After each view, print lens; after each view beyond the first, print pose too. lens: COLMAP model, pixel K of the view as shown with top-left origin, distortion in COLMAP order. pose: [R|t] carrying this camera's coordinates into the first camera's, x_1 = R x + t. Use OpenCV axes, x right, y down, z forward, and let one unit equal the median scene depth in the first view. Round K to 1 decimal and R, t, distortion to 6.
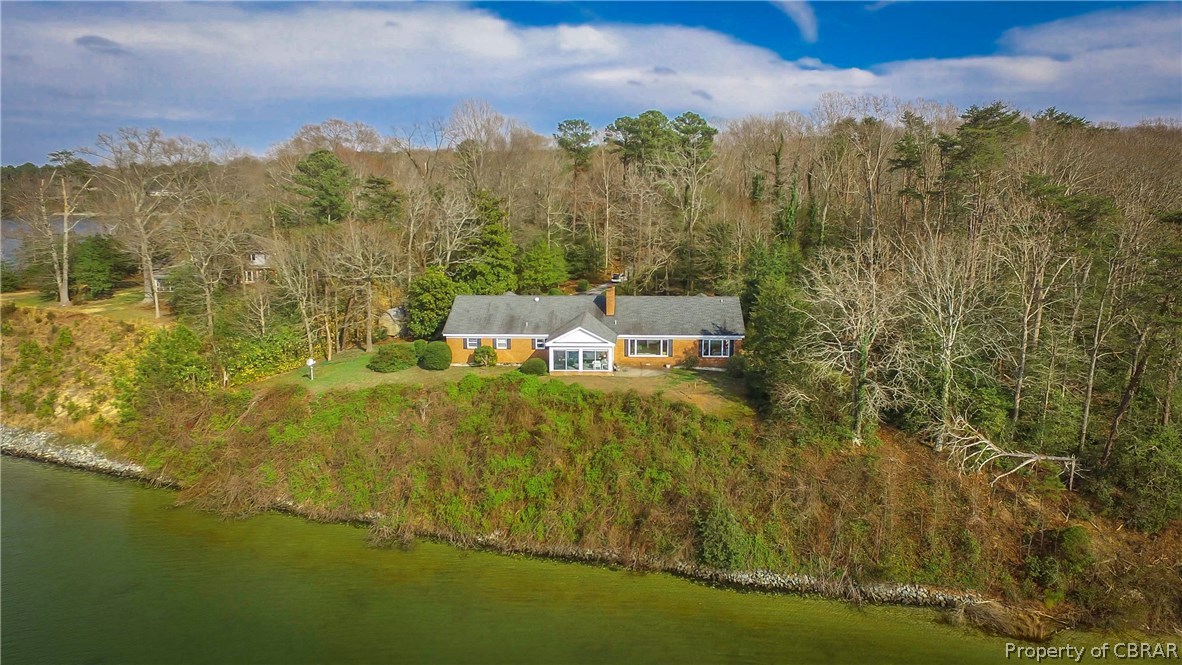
lens RADIAL K [[716.6, 0, 591.0], [0, 716.6, 332.5], [0, 0, 1]] dist [0.022943, 0.001063]
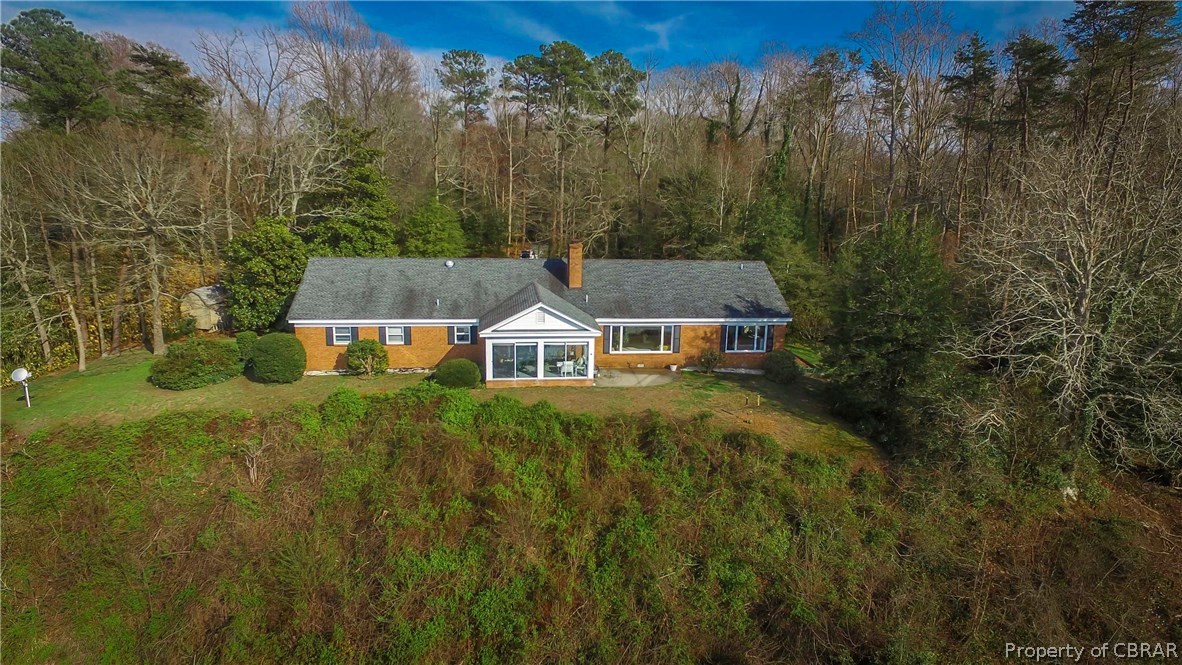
lens RADIAL K [[653.2, 0, 593.1], [0, 653.2, 385.5], [0, 0, 1]] dist [-0.000032, 0.000679]
pose [[0.975531, -0.026866, 0.218215, -0.087656], [0.010394, 0.997032, 0.076285, 0.018050], [-0.219617, -0.072150, 0.972915, 0.455514]]
